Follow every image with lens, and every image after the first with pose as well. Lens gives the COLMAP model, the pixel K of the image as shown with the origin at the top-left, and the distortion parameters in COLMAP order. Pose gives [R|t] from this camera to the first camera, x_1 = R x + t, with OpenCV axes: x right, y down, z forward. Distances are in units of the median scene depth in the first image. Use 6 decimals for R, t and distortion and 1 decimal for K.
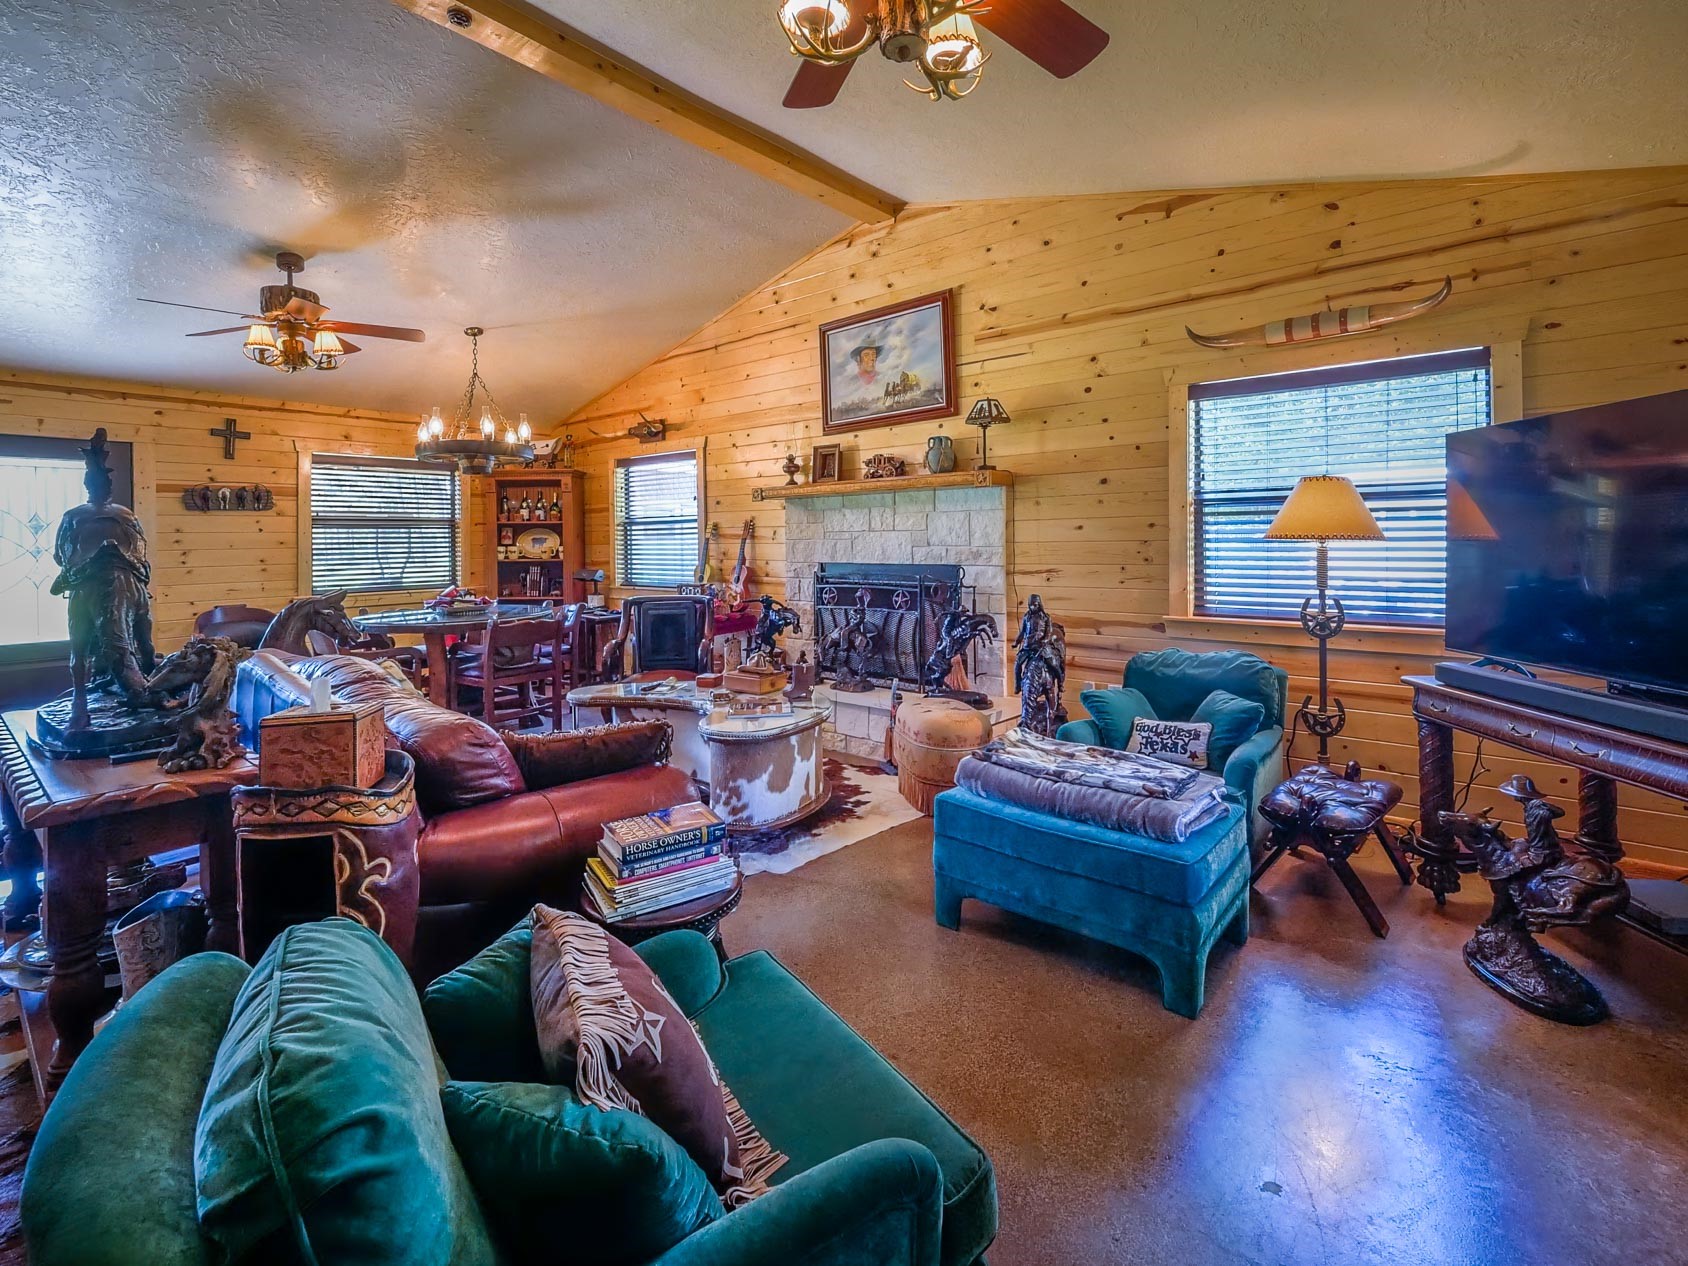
lens RADIAL K [[767.2, 0, 867.1], [0, 767.2, 535.5], [0, 0, 1]] dist [-0.003546, -0.000352]
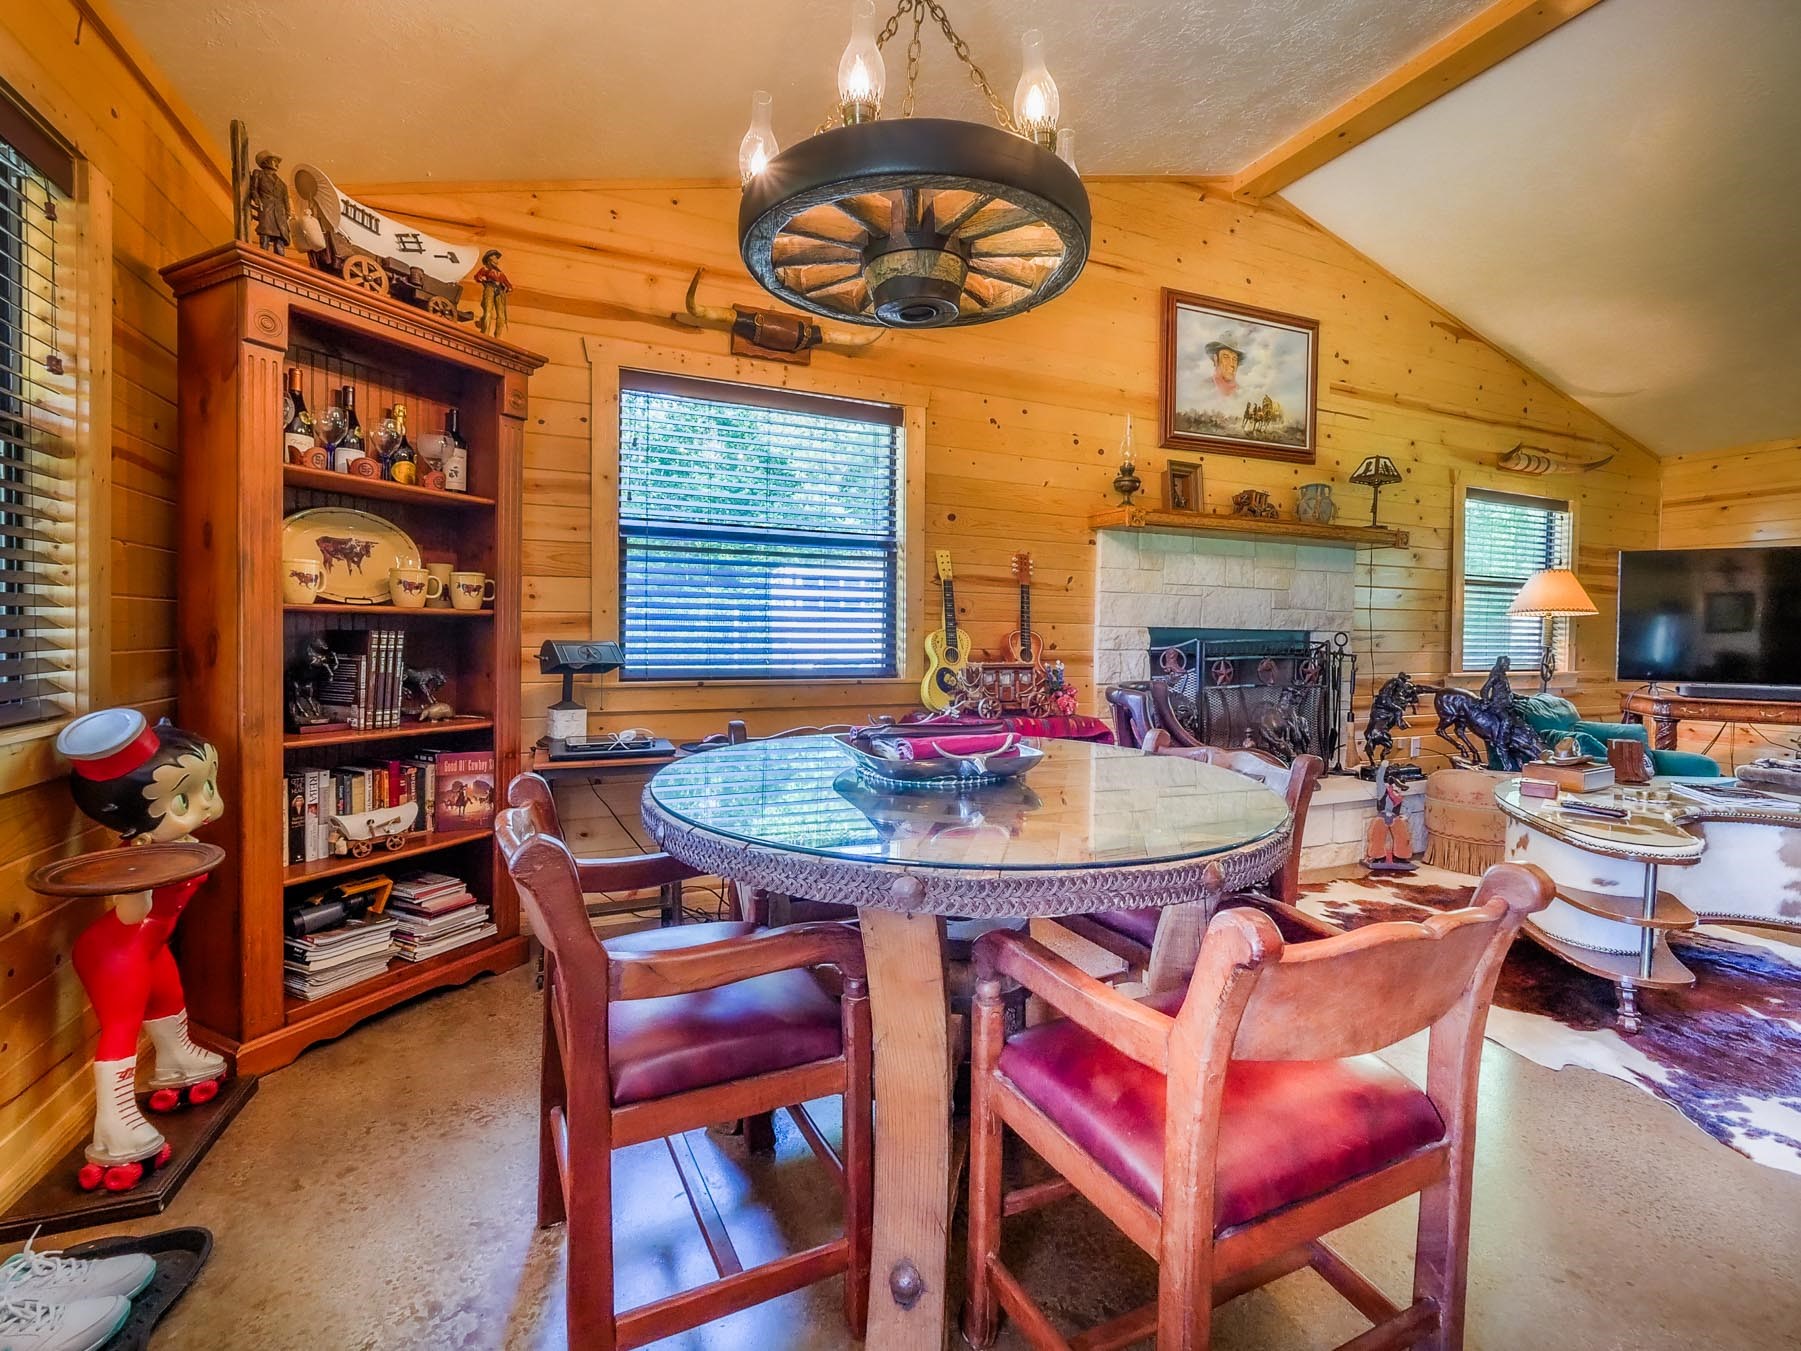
lens RADIAL K [[818.5, 0, 891.3], [0, 818.5, 639.1], [0, 0, 1]] dist [-0.003546, -0.000352]
pose [[0.444411, 0.005584, 0.895806, -1.019909], [-0.024949, 0.999670, 0.006146, 0.058141], [-0.895475, -0.025081, 0.444404, 1.075755]]
